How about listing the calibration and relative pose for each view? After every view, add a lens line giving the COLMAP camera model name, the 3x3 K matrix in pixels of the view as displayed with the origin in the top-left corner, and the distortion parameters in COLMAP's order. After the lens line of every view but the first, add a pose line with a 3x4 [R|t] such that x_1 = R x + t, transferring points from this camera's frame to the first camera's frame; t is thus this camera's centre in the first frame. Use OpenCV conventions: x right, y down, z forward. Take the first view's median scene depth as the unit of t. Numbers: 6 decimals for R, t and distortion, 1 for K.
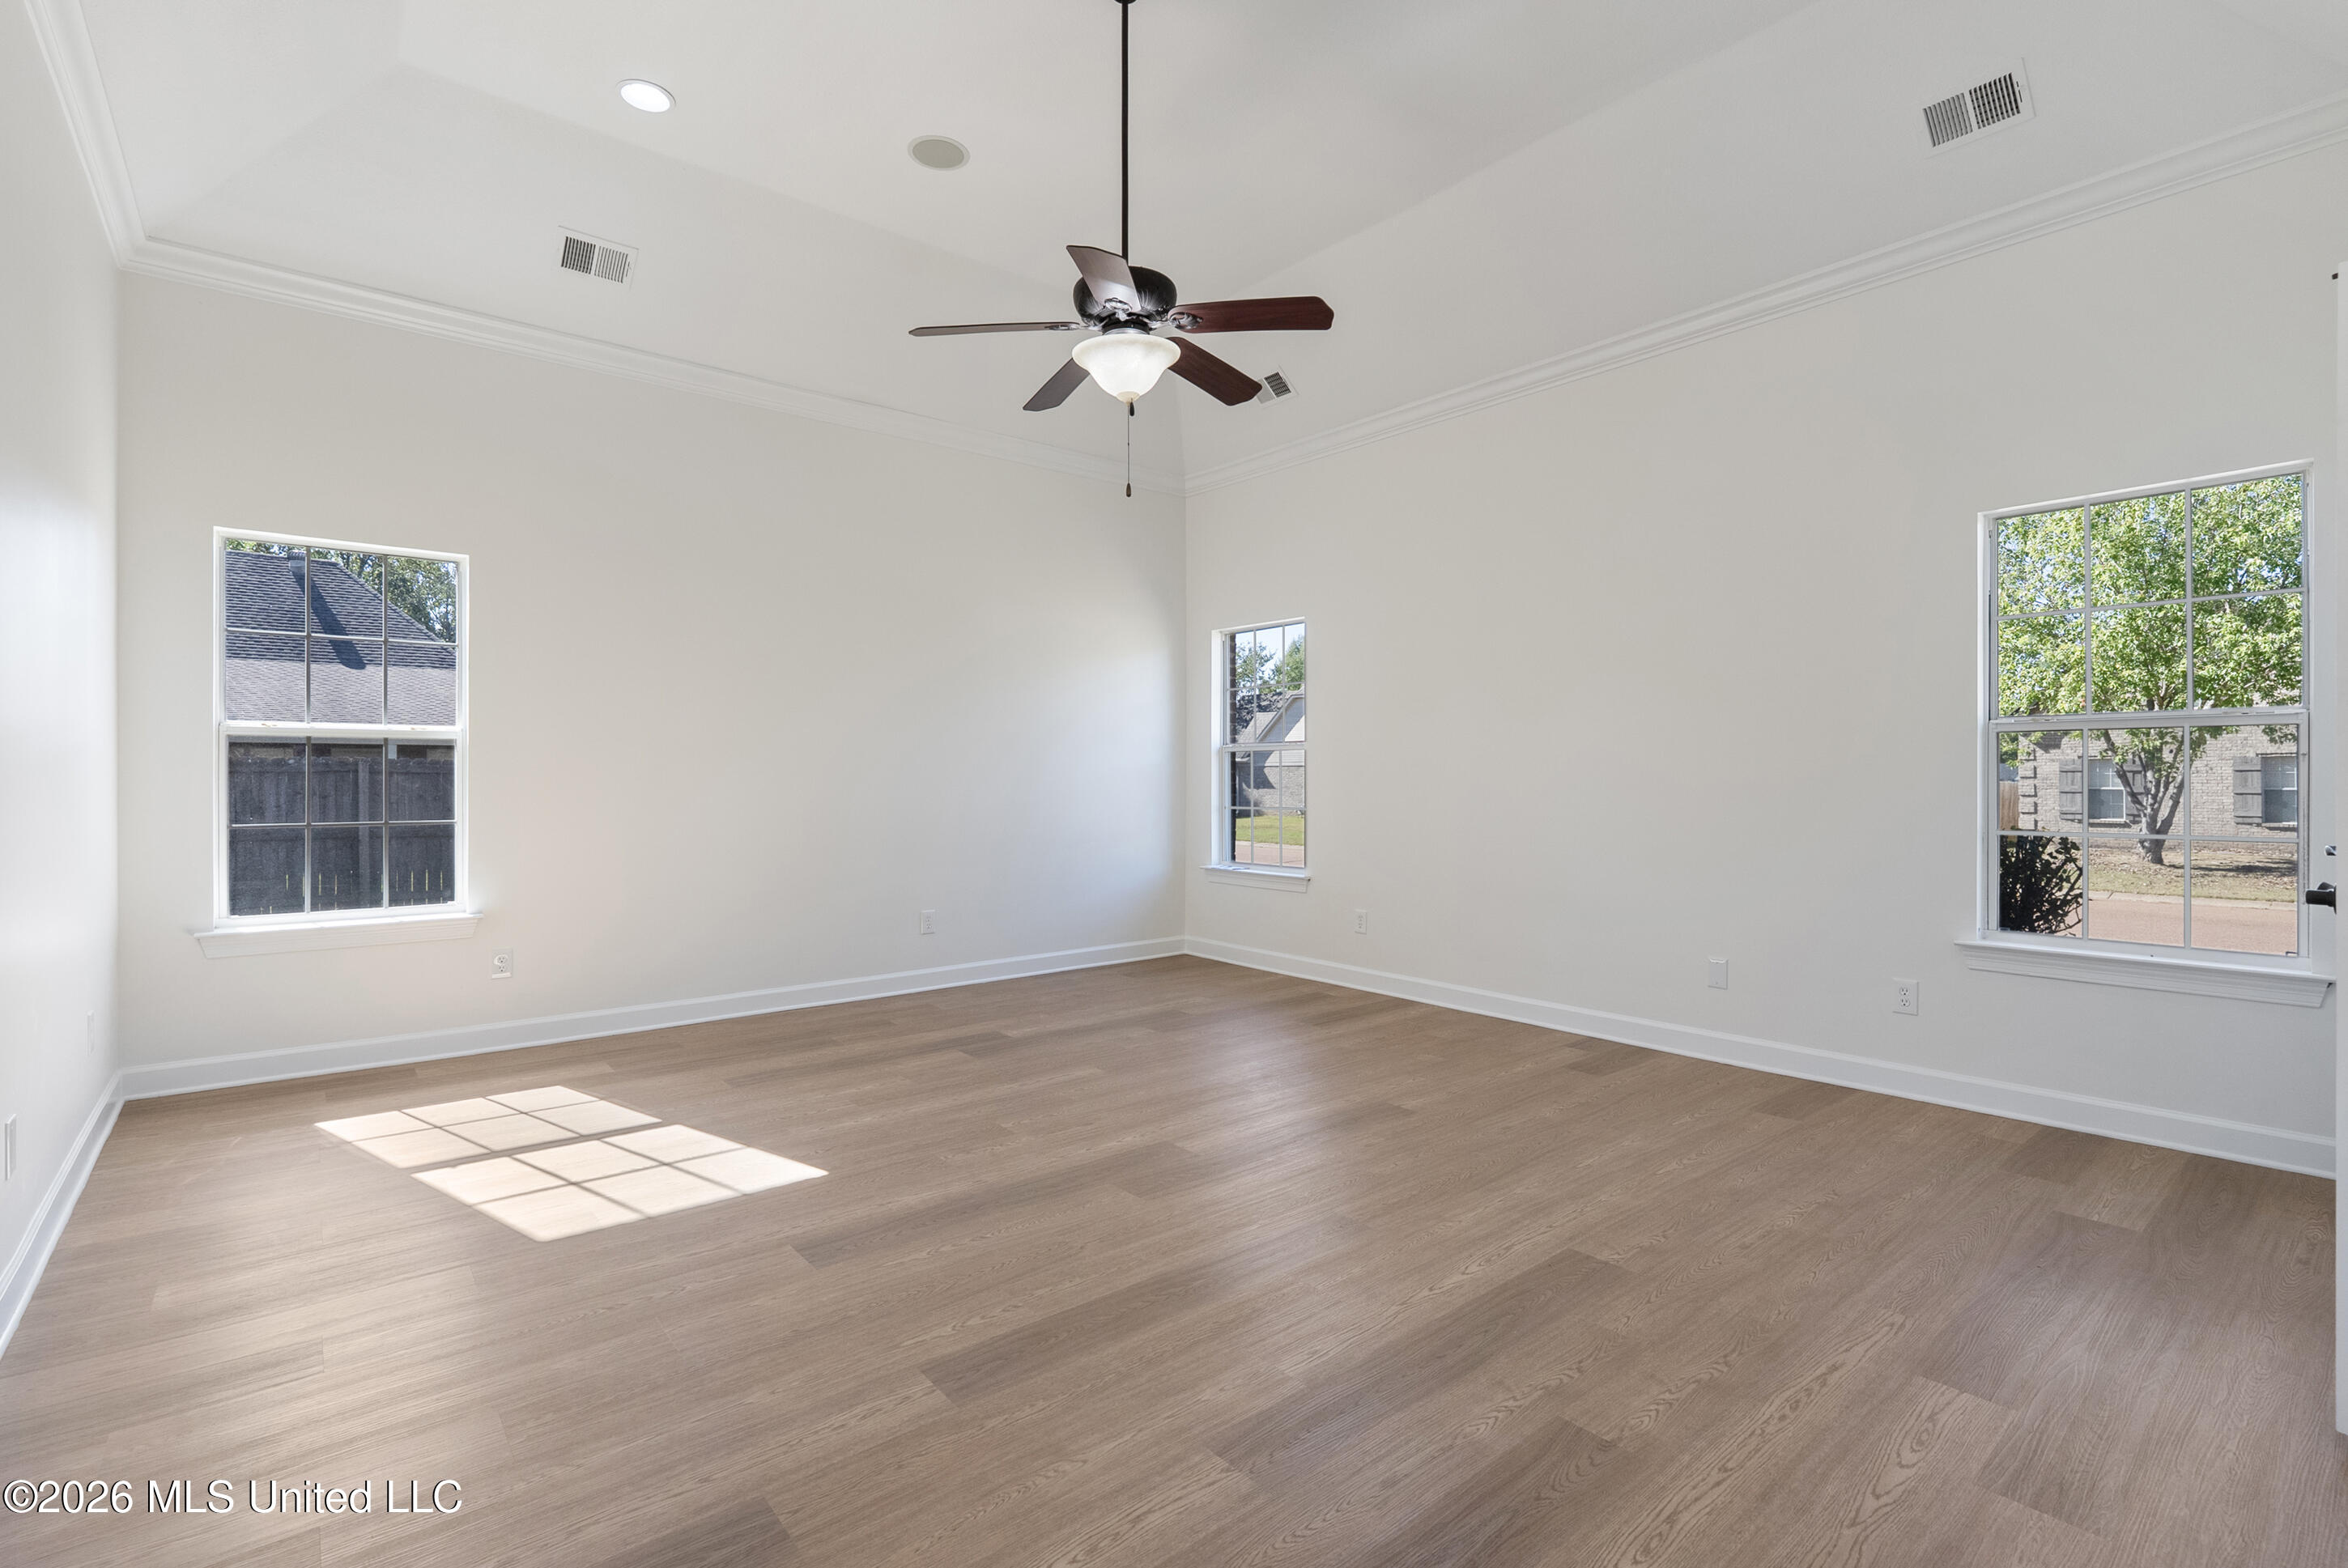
lens RADIAL K [[1080.5, 0, 1173.9], [0, 1080.5, 779.5], [0, 0, 1]] dist [0.009921, -0.002024]
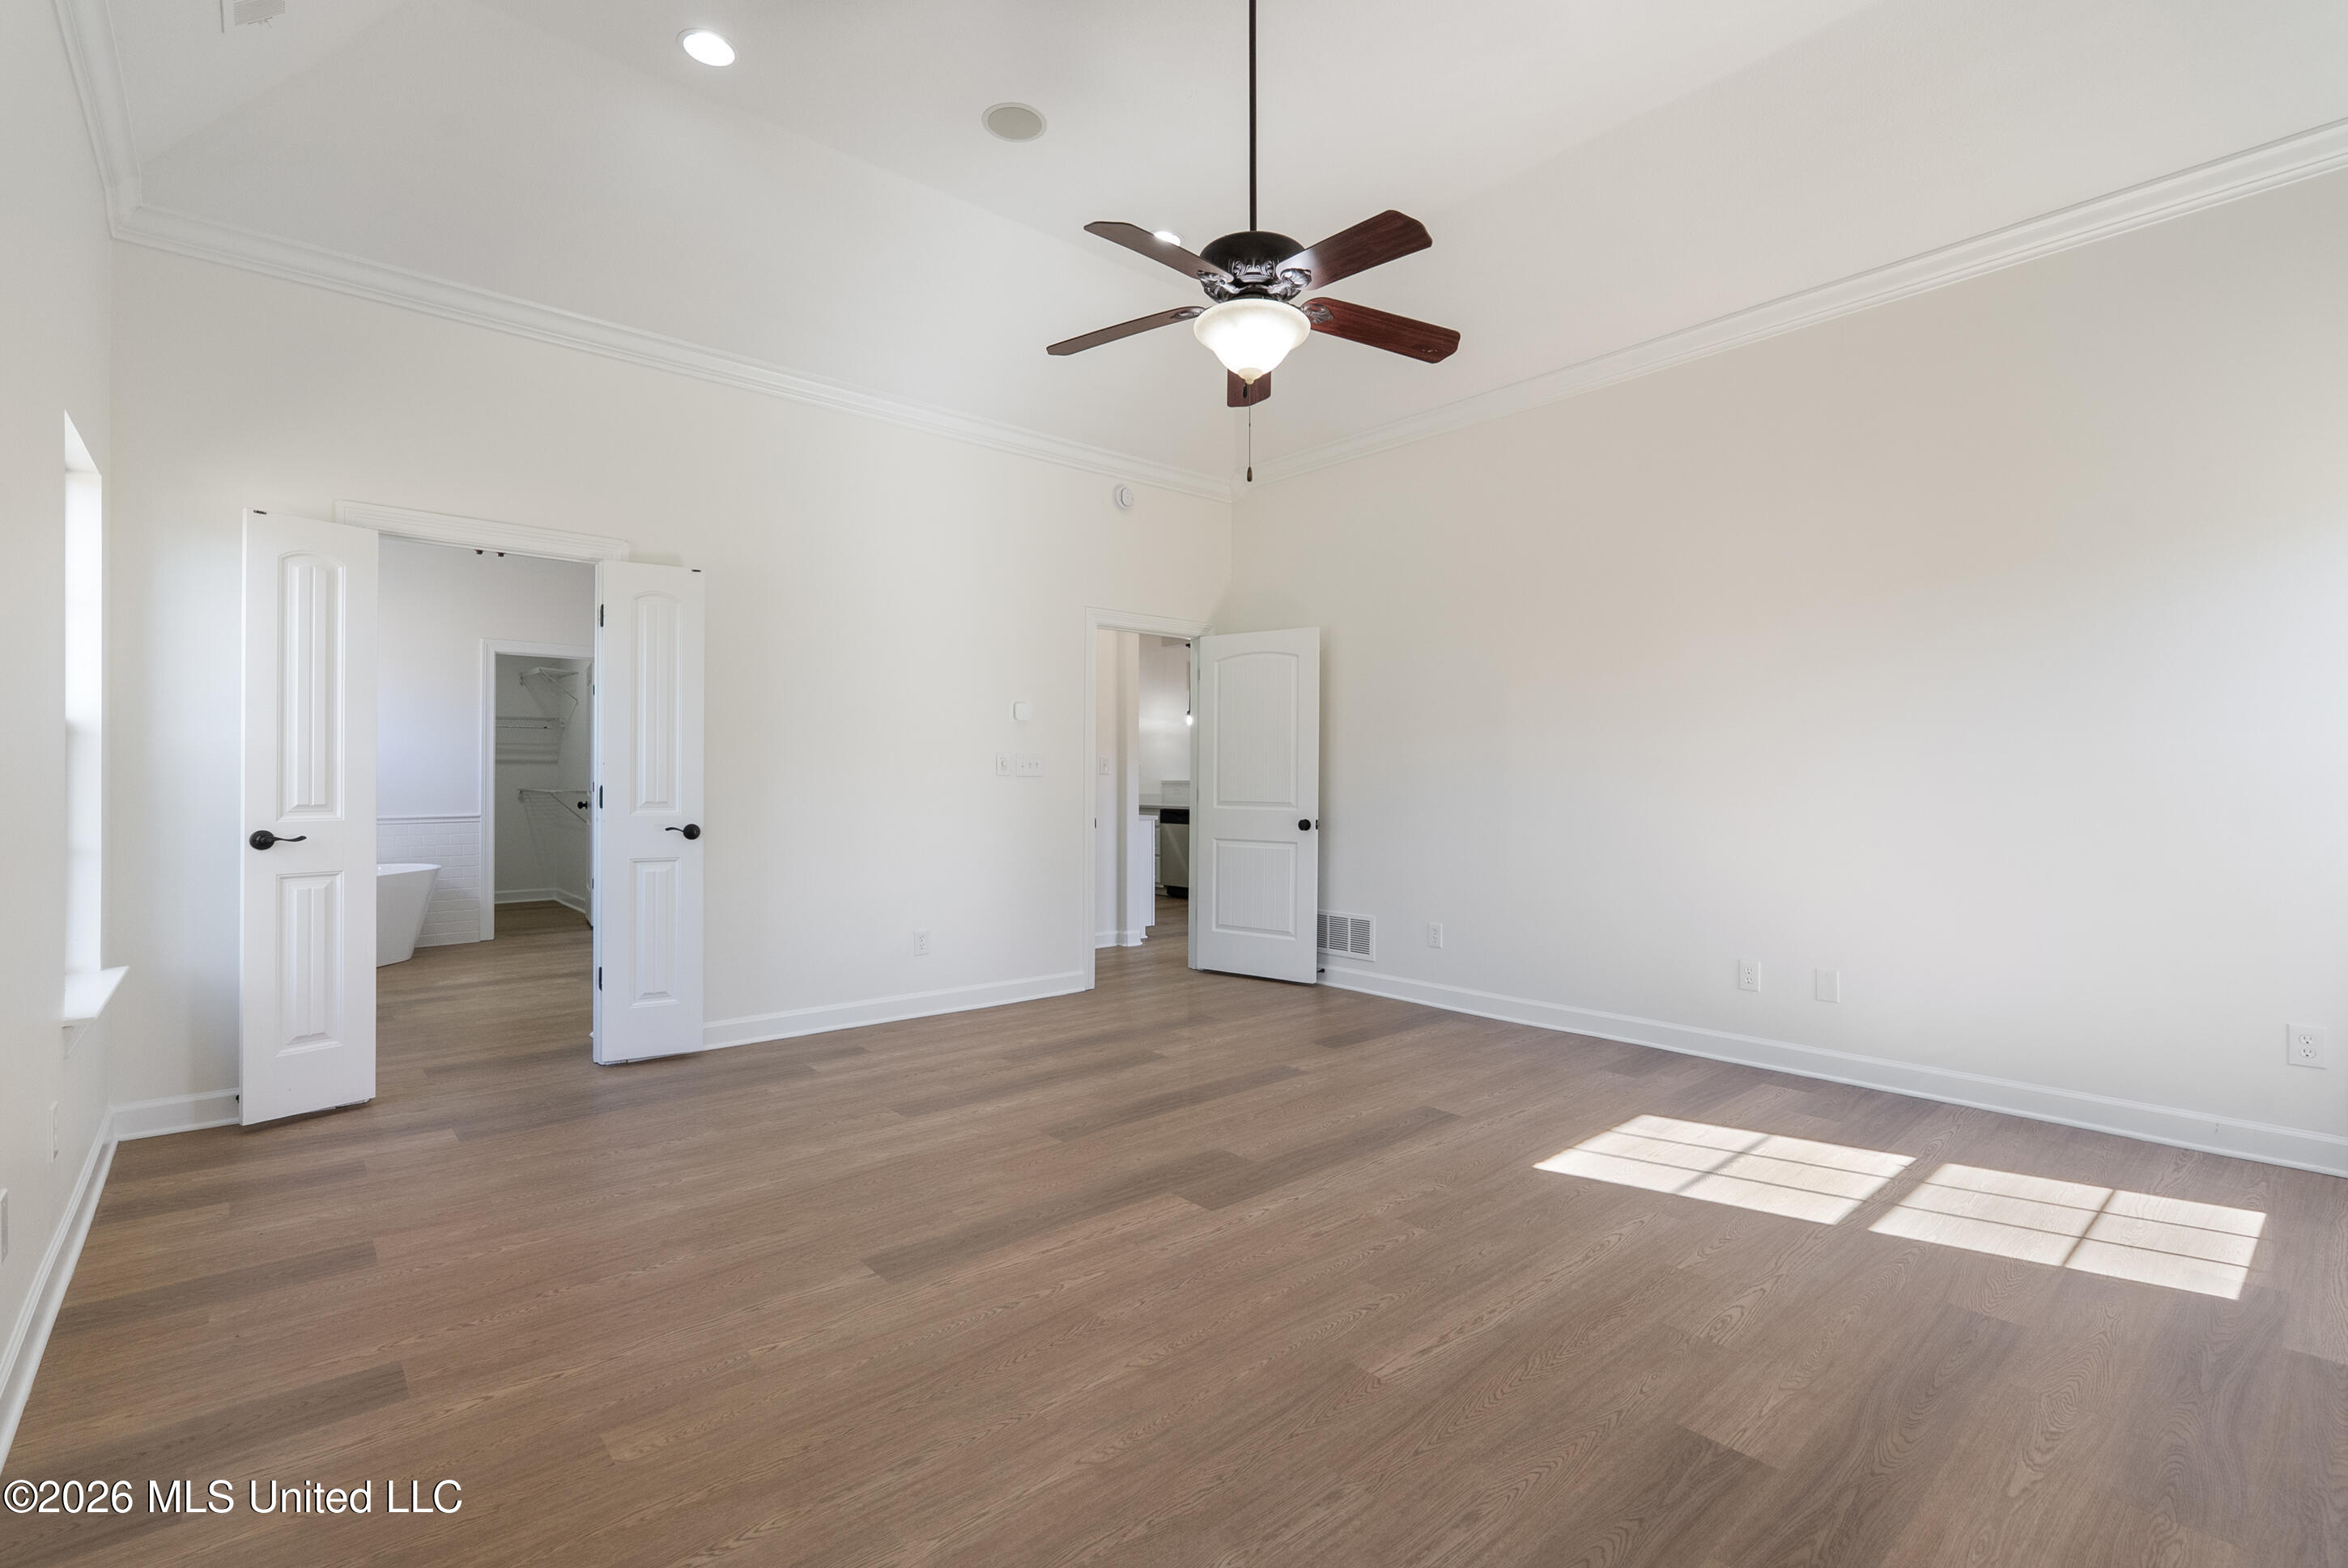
lens RADIAL K [[1080.5, 0, 1168.6], [0, 1080.5, 783.0], [0, 0, 1]] dist [0.009921, -0.002024]
pose [[-0.999841, -0.000705, -0.017811, 0.043244], [-0.000849, 0.999967, 0.008063, -0.009639], [0.017805, 0.008076, -0.999809, 1.928688]]
